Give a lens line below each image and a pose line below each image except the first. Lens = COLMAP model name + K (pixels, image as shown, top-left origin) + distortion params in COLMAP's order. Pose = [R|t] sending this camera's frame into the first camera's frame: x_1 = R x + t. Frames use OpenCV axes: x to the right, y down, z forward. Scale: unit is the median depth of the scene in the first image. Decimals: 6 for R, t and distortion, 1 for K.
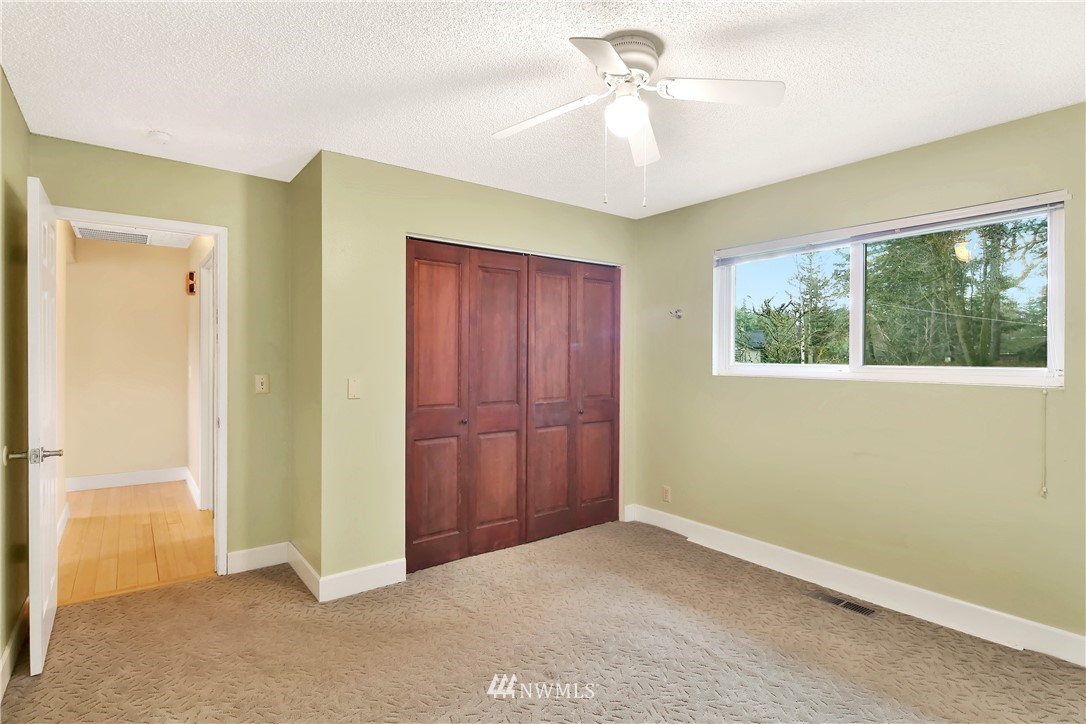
lens RADIAL K [[543.1, 0, 543.2], [0, 543.1, 361.1], [0, 0, 1]] dist [0.003034, -0.002955]
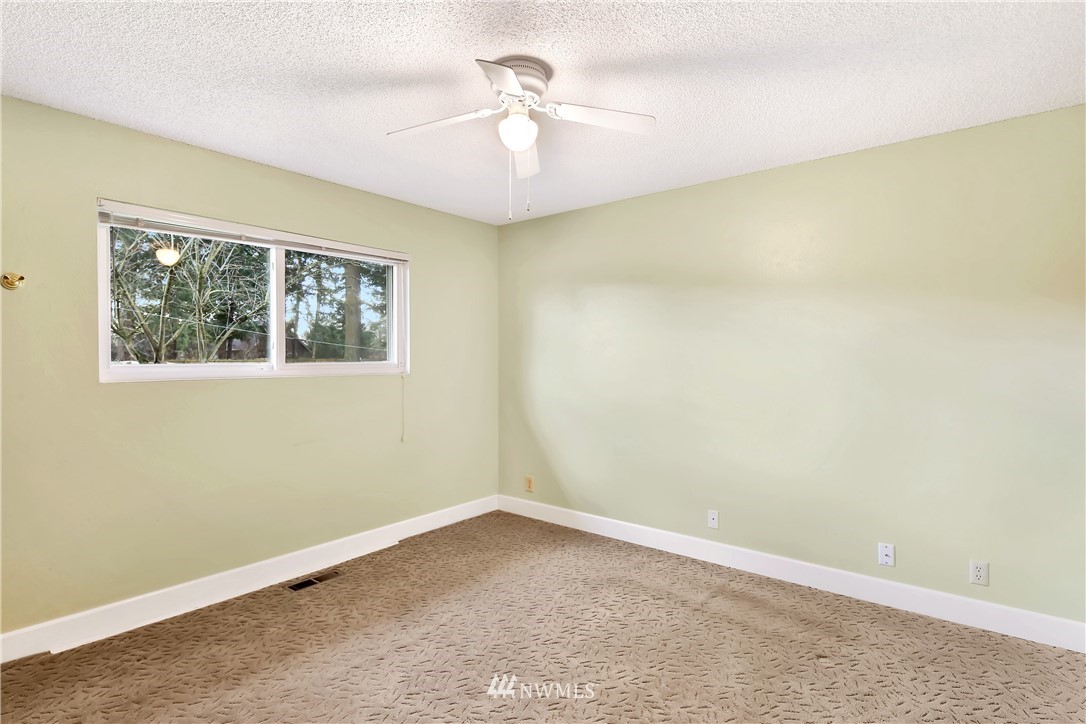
lens RADIAL K [[543.1, 0, 543.3], [0, 543.1, 359.2], [0, 0, 1]] dist [0.003034, -0.002955]
pose [[-0.240697, -0.008966, 0.970559, -0.580436], [0.005249, 0.999931, 0.010539, -0.007886], [-0.970586, 0.007631, -0.240634, 0.771094]]
